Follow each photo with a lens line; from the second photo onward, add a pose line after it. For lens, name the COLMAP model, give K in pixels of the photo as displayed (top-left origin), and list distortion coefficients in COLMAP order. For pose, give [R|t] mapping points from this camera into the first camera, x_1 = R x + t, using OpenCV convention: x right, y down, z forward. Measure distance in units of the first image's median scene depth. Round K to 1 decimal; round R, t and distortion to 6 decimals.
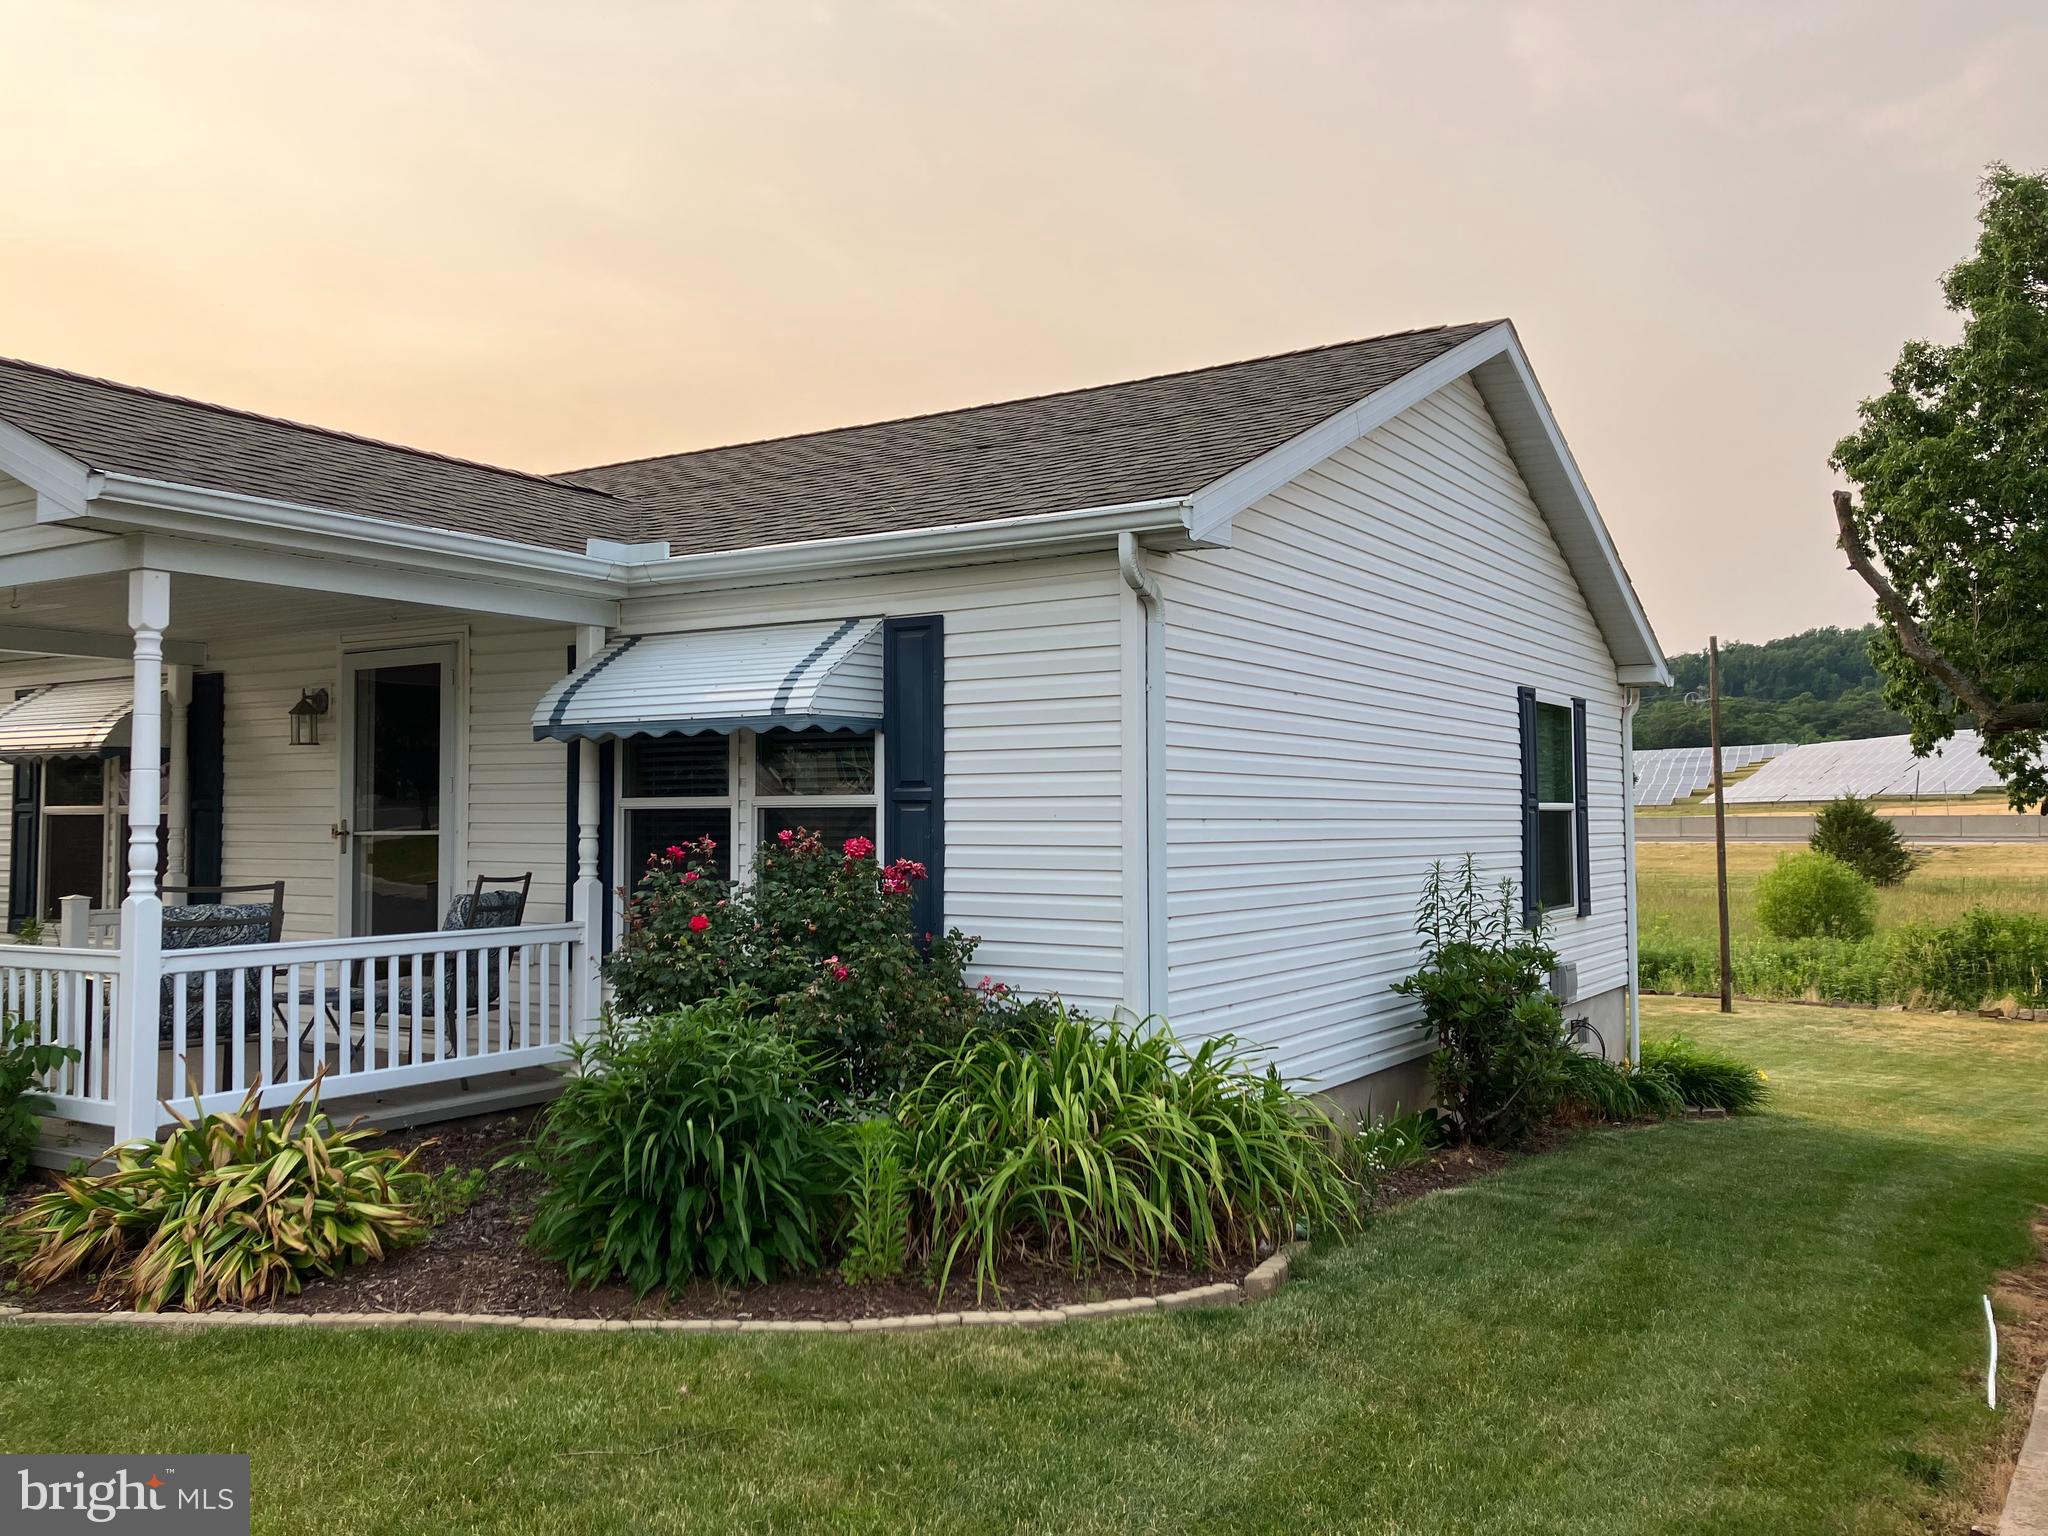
lens RADIAL K [[1678.1, 0, 1039.3], [0, 1678.1, 776.6], [0, 0, 1]] dist [0.088105, -0.120550]
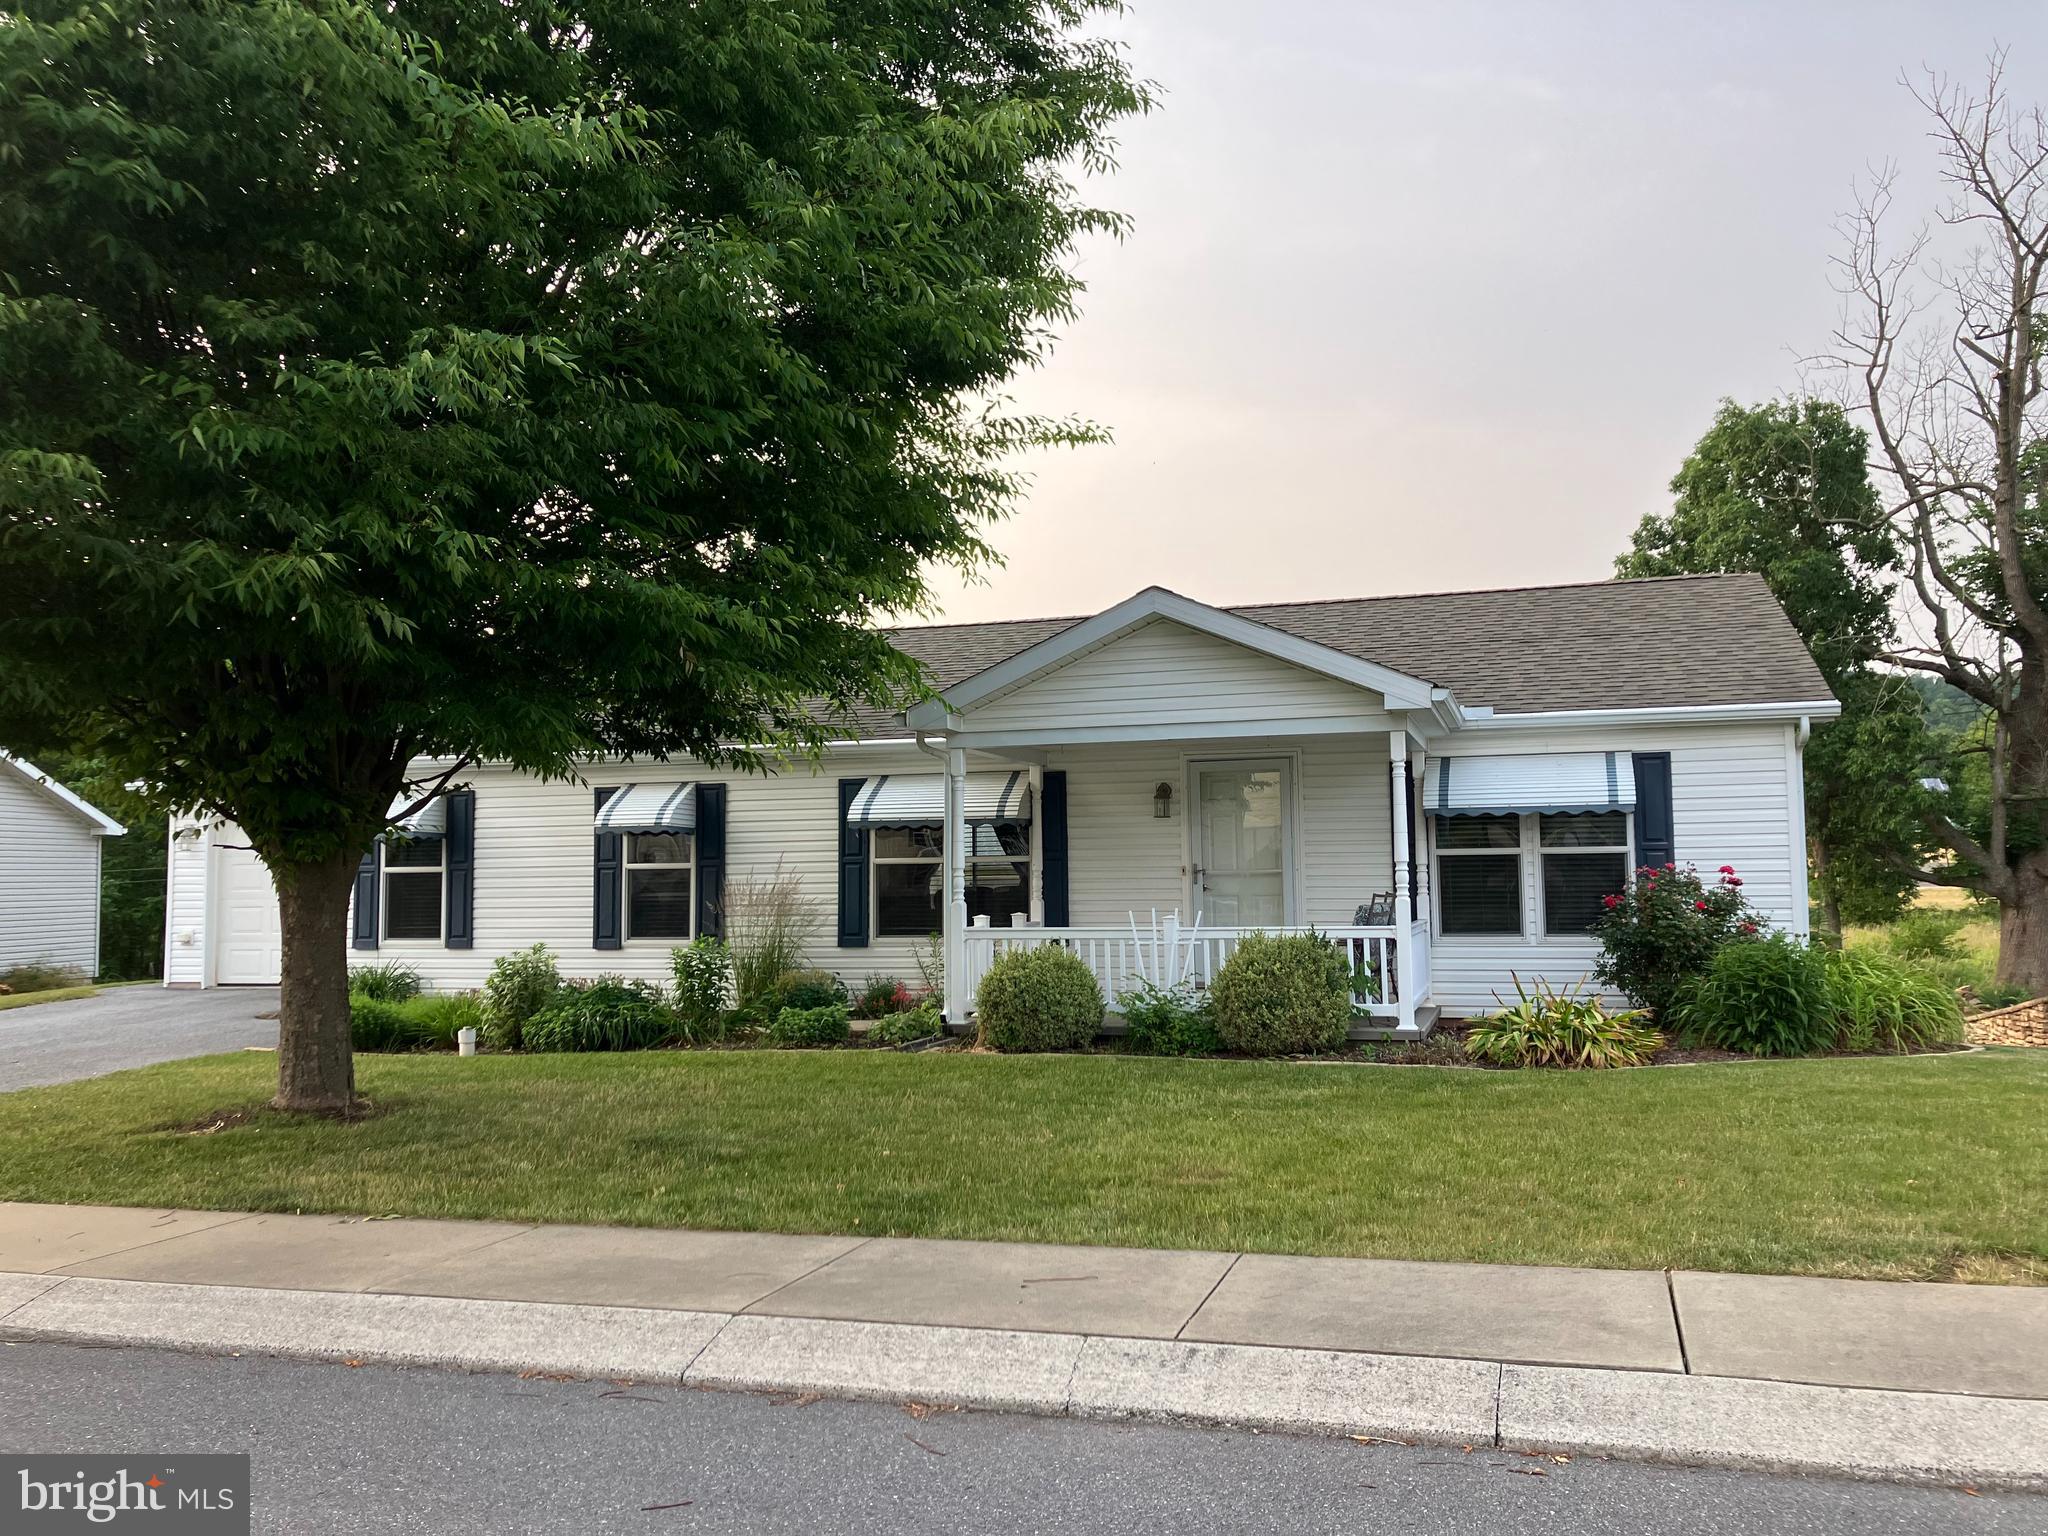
lens RADIAL K [[1679.2, 0, 1049.9], [0, 1679.2, 766.2], [0, 0, 1]] dist [0.077407, -0.005940]
pose [[0.965014, 0.009368, 0.262032, -1.172749], [0.002098, 0.999054, -0.043441, 0.002176], [-0.262191, 0.042471, 0.964081, -0.635840]]
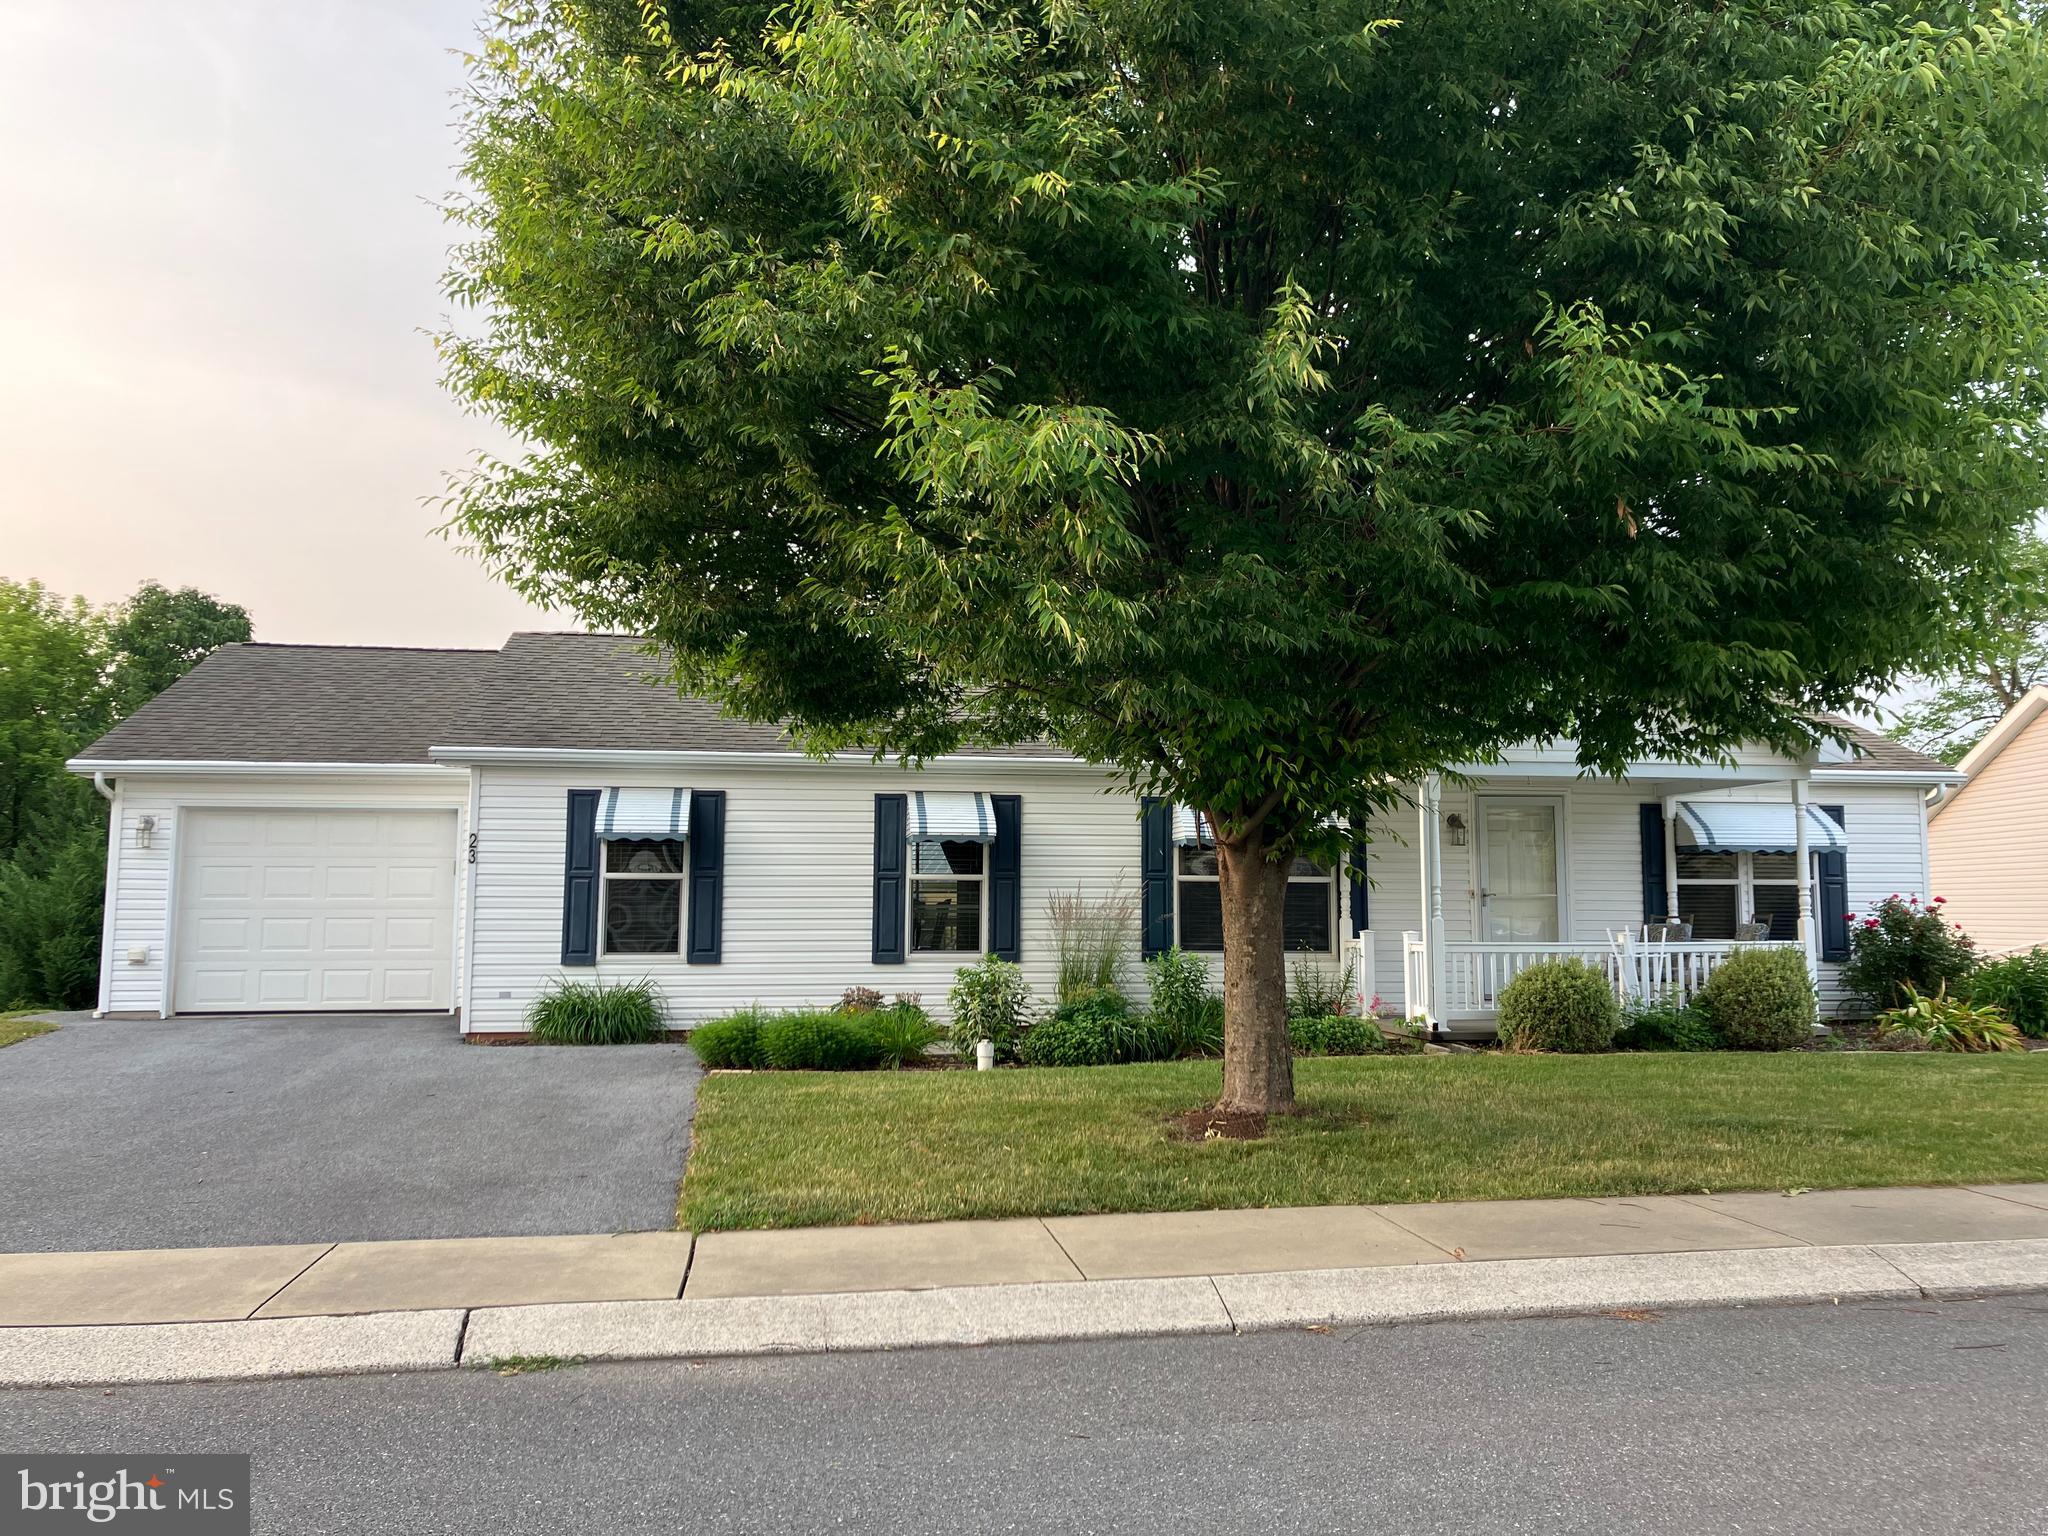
lens RADIAL K [[1668.2, 0, 1060.7], [0, 1668.2, 750.8], [0, 0, 1]] dist [0.071678, 0.009482]
pose [[0.742385, 0.066633, 0.666652, -2.384397], [-0.022280, 0.996947, -0.074836, 0.030213], [-0.669603, 0.040704, 0.741603, -0.055200]]
